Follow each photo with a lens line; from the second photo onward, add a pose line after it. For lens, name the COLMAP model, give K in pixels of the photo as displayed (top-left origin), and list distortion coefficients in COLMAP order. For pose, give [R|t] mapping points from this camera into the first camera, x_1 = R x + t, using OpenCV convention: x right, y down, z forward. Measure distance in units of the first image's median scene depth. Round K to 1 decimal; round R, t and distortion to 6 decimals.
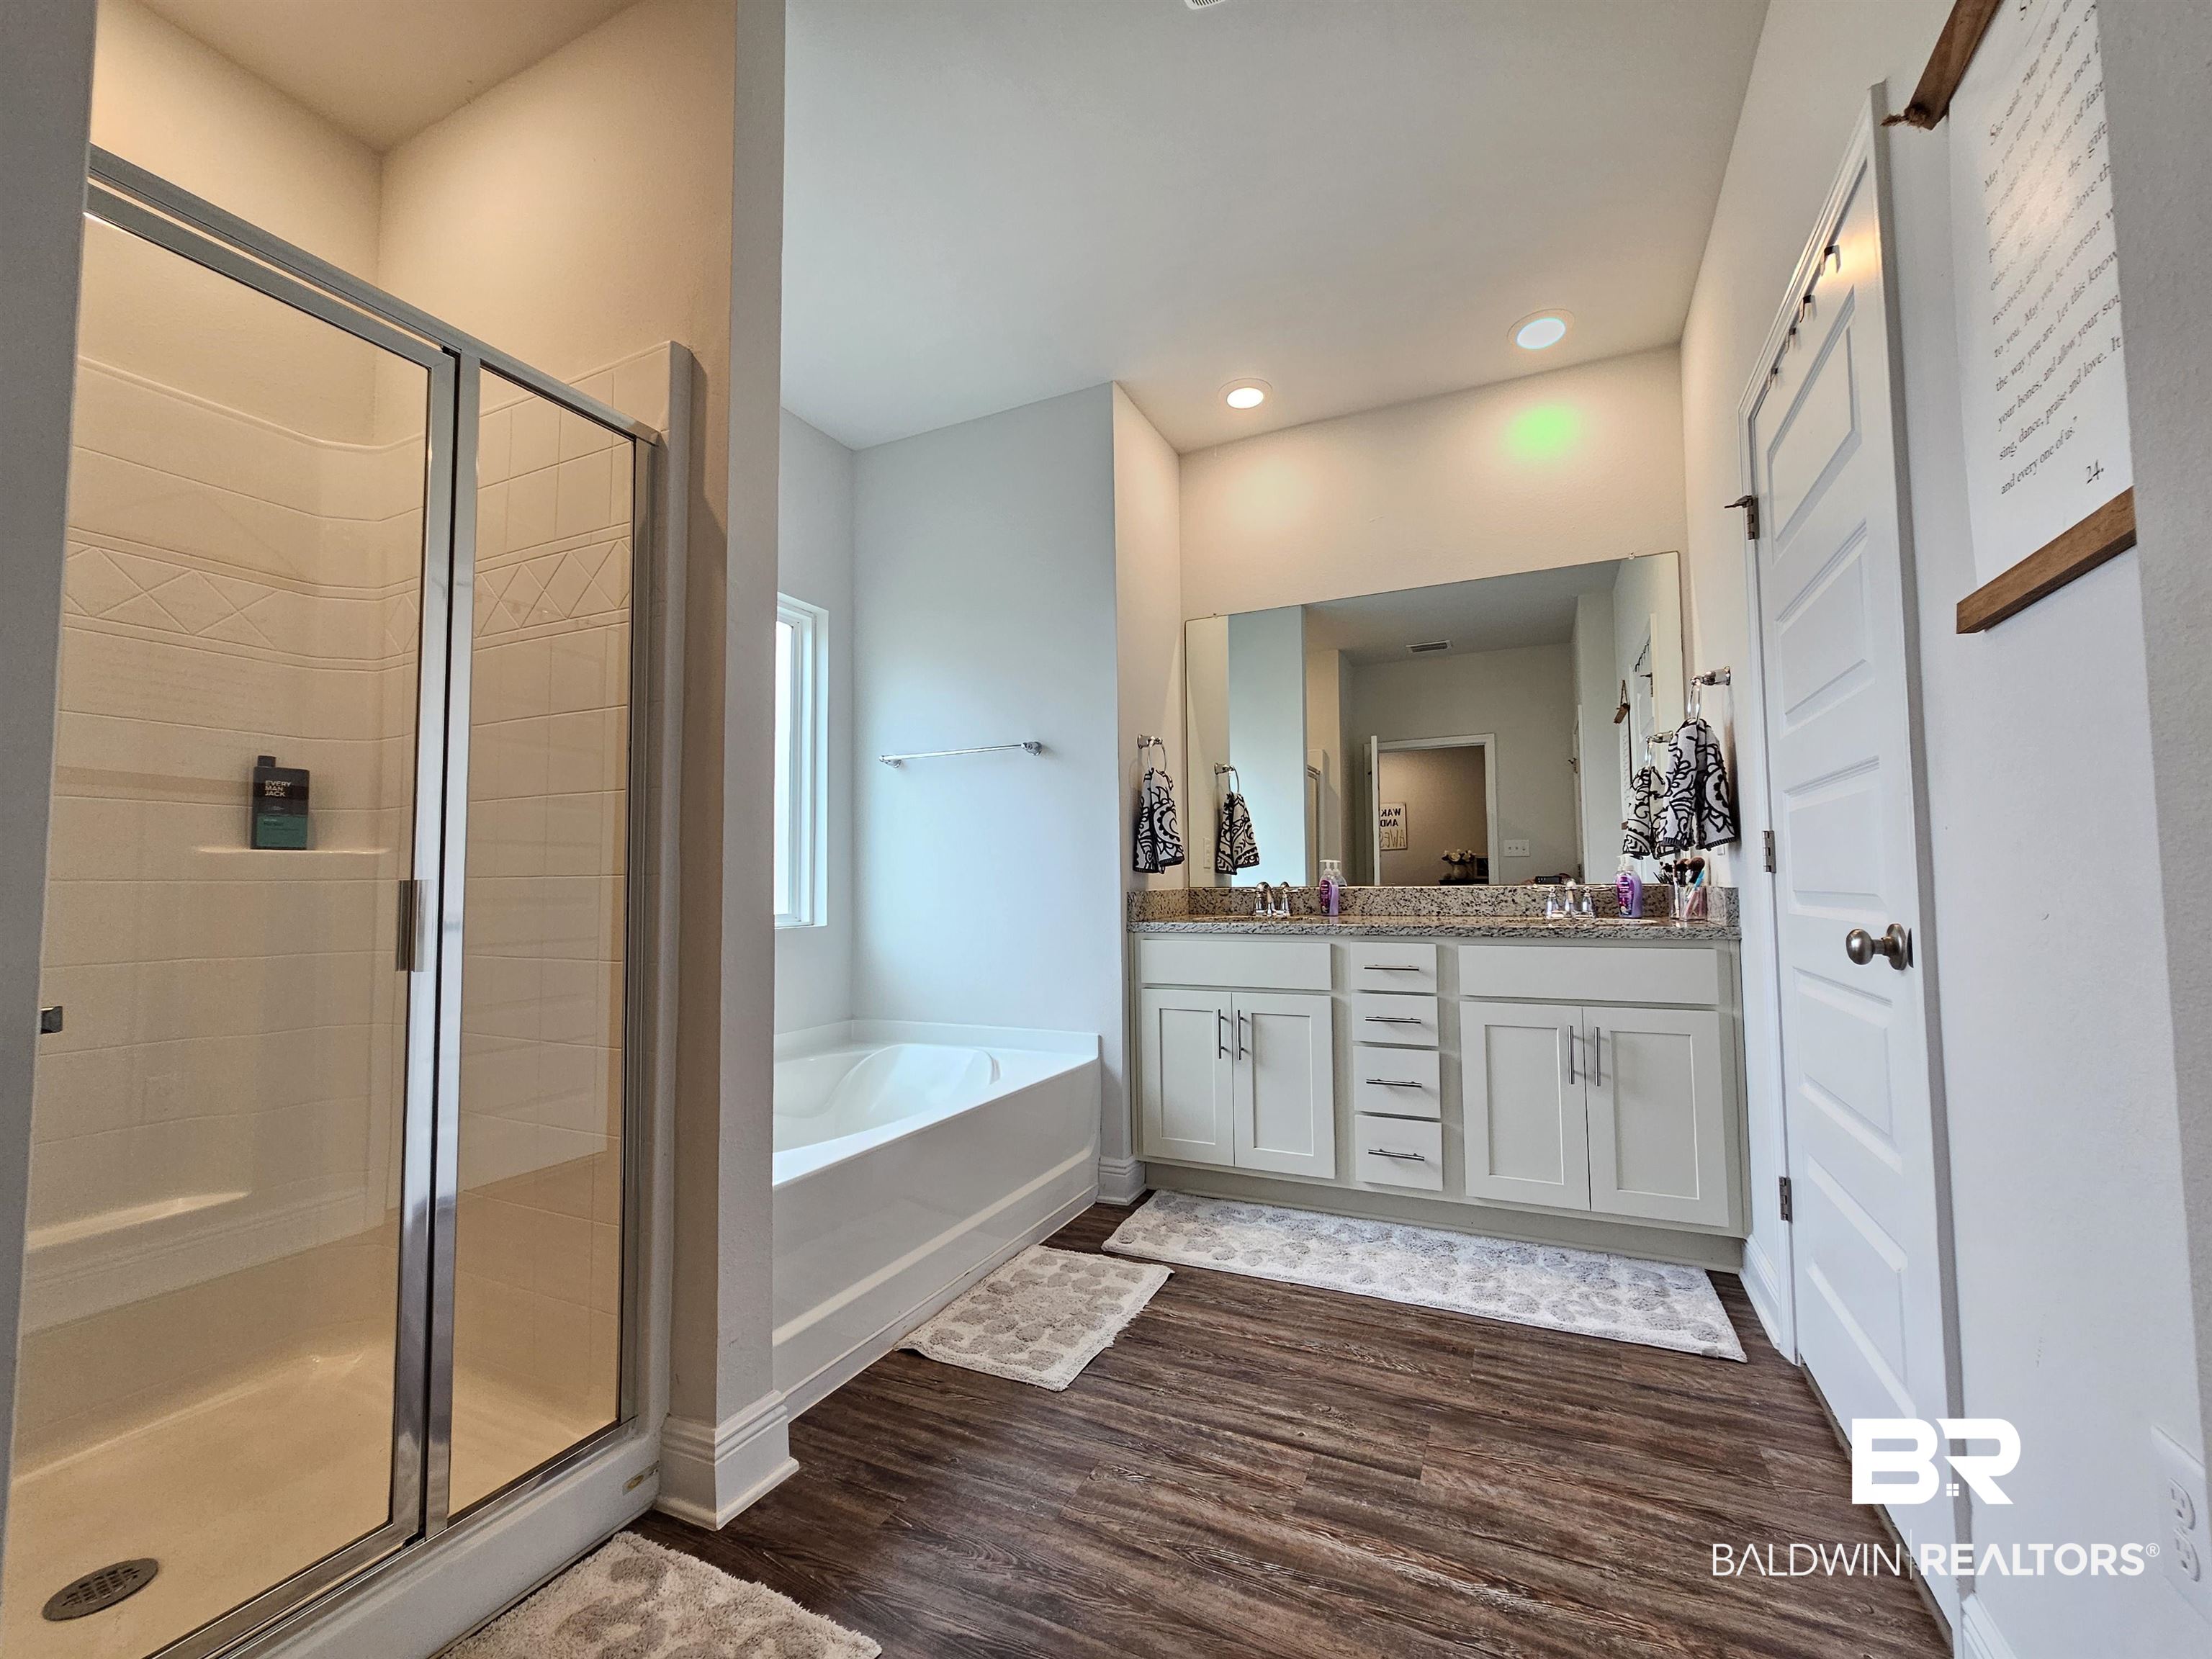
lens RADIAL K [[899.6, 0, 1107.6], [0, 899.6, 836.1], [0, 0, 1]] dist [-0.003243, 0.002173]
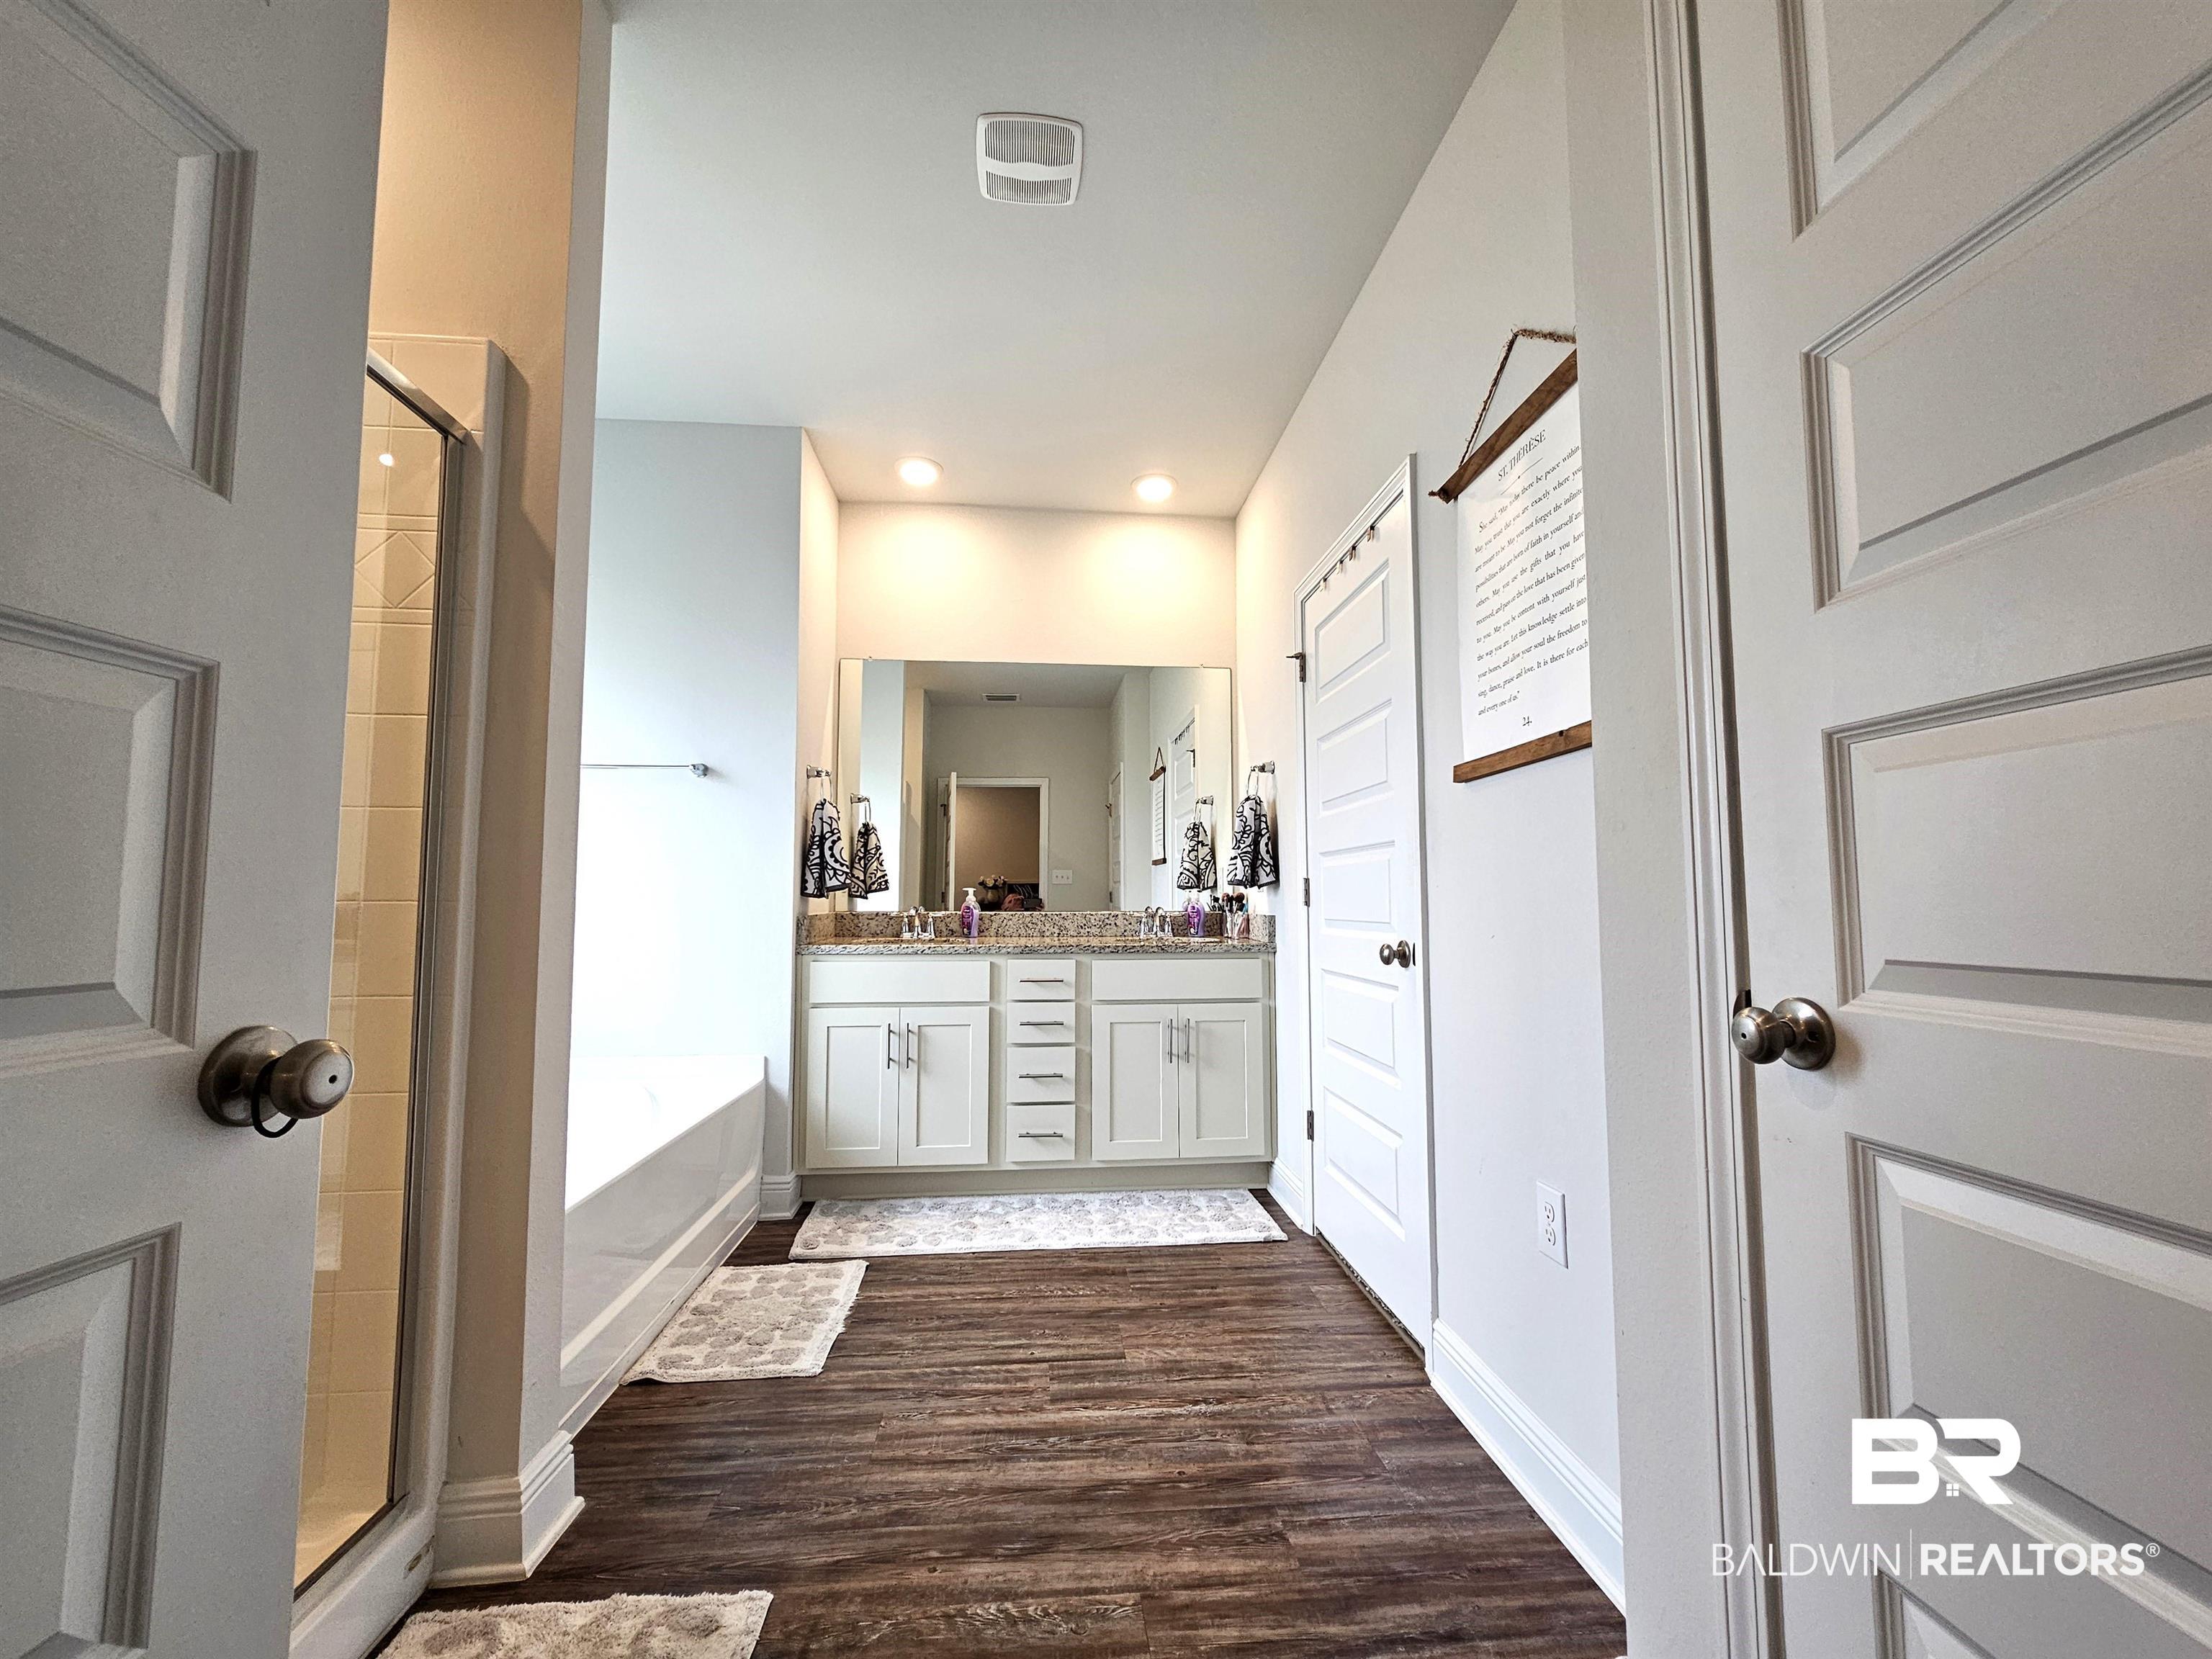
lens RADIAL K [[899.6, 0, 1095.7], [0, 899.6, 833.3], [0, 0, 1]] dist [-0.003243, 0.002173]
pose [[0.864381, 0.049313, 0.500414, -0.306824], [-0.036781, 0.998714, -0.034885, -0.015012], [-0.501491, 0.011748, 0.865083, -0.113642]]
